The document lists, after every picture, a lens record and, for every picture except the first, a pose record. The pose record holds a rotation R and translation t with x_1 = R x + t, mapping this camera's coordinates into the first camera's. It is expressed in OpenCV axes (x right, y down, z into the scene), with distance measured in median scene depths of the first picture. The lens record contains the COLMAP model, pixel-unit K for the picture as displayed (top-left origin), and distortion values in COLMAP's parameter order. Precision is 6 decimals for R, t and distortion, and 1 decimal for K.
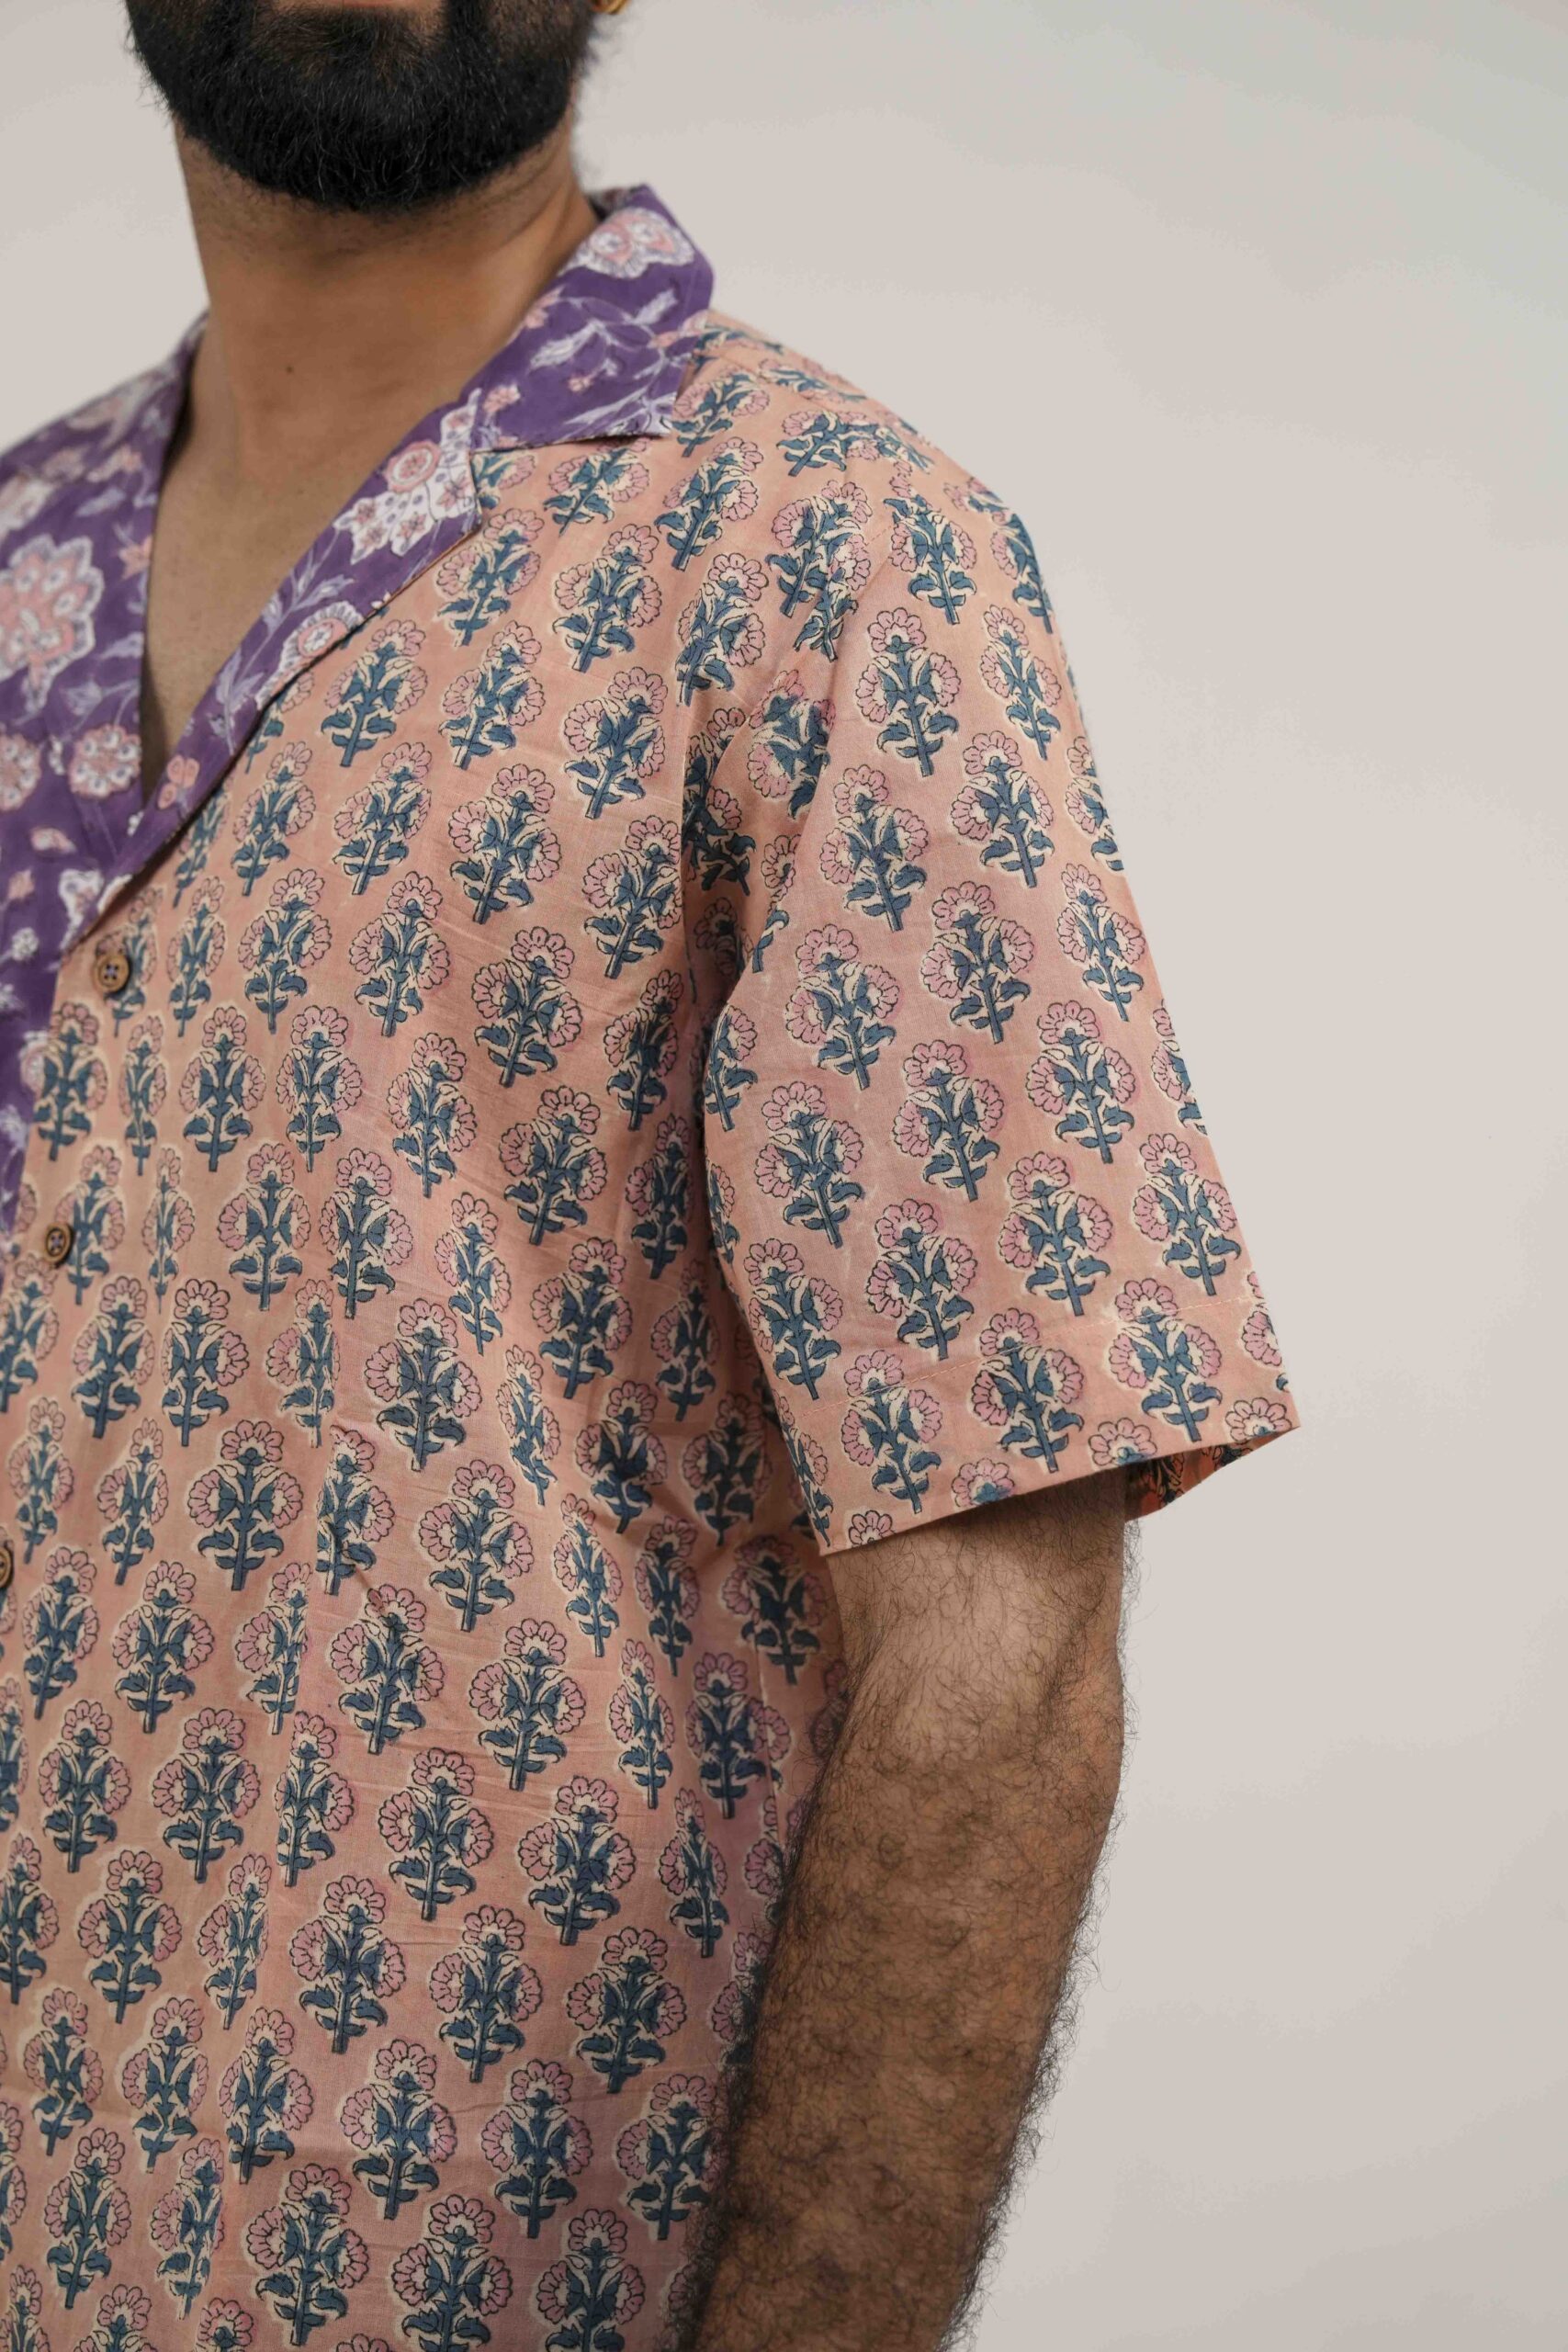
lens RADIAL K [[4529.7, 0, 798.6], [0, 4529.7, 1181.6], [0, 0, 1]] dist [0.292198, 0.000000]
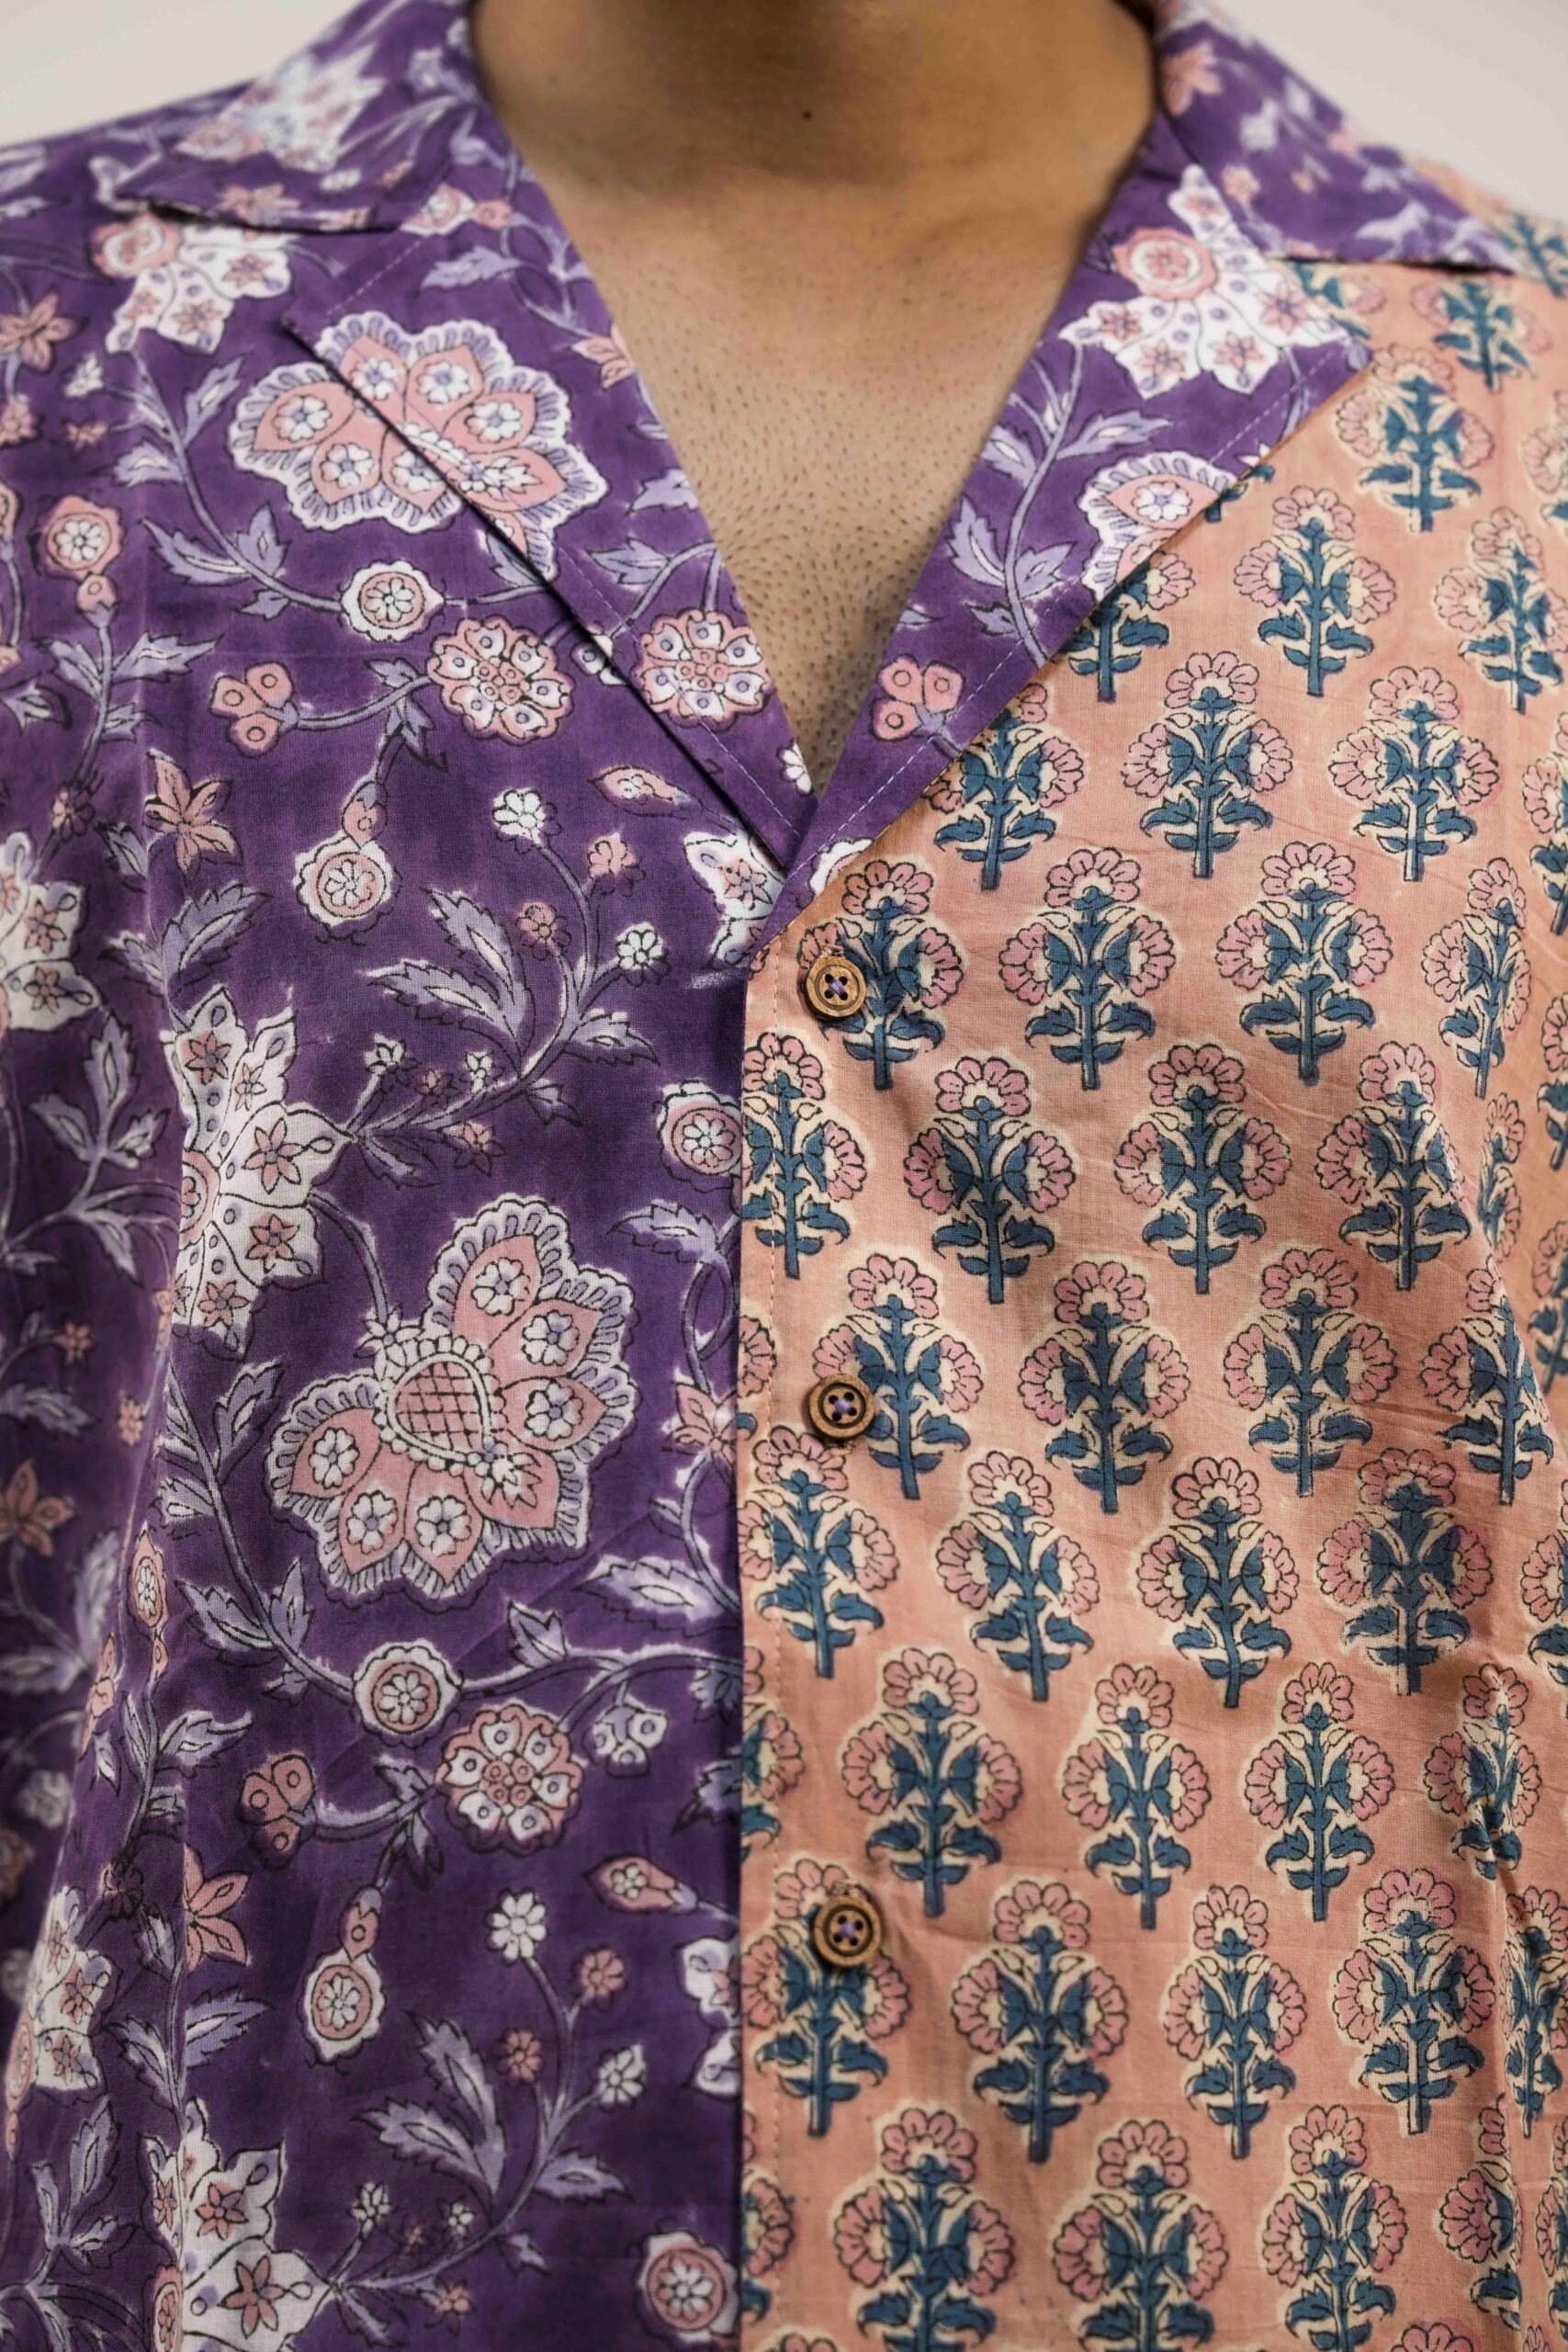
lens RADIAL K [[4529.7, 0, 766.5], [0, 4529.7, 1179.8], [0, 0, 1]] dist [0.292198, 0.000000]
pose [[0.689335, -0.006595, 0.724413, -0.654442], [0.013818, 0.999896, -0.004046, -0.016767], [-0.724311, 0.012799, 0.689355, 0.589262]]
